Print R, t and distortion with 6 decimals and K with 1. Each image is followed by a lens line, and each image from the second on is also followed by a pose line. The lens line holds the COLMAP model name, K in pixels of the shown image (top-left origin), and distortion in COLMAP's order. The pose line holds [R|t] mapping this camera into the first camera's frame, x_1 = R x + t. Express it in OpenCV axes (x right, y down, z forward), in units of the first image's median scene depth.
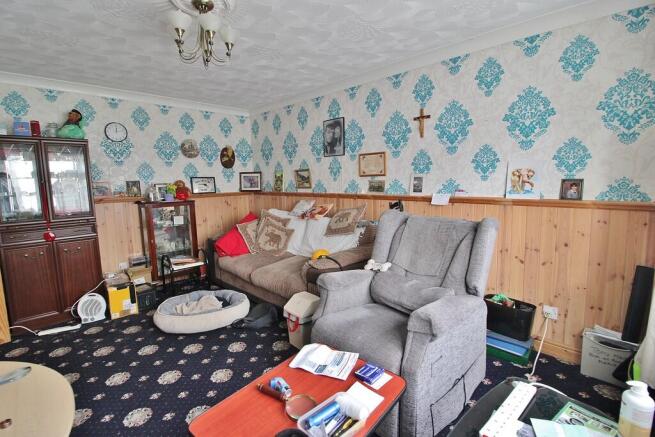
lens RADIAL K [[307.4, 0, 328.6], [0, 307.4, 215.9], [0, 0, 1]] dist [0.001870, -0.014473]
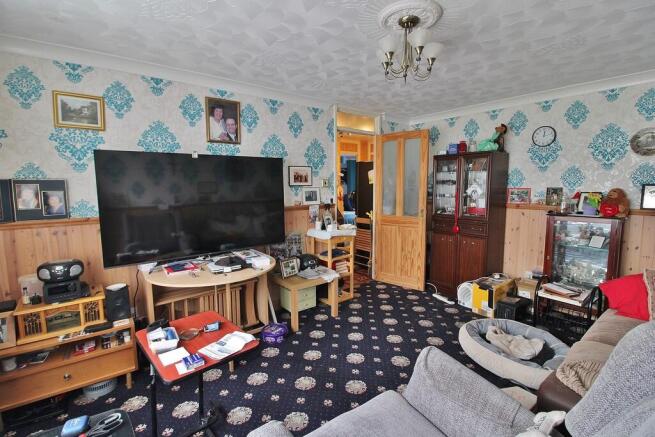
lens RADIAL K [[307.4, 0, 328.6], [0, 307.4, 215.9], [0, 0, 1]] dist [0.001870, -0.014473]
pose [[-0.134257, 0.119125, -0.983760, 0.356975], [-0.107319, 0.985161, 0.133941, -0.084695], [0.985118, 0.123558, -0.119481, 0.479004]]
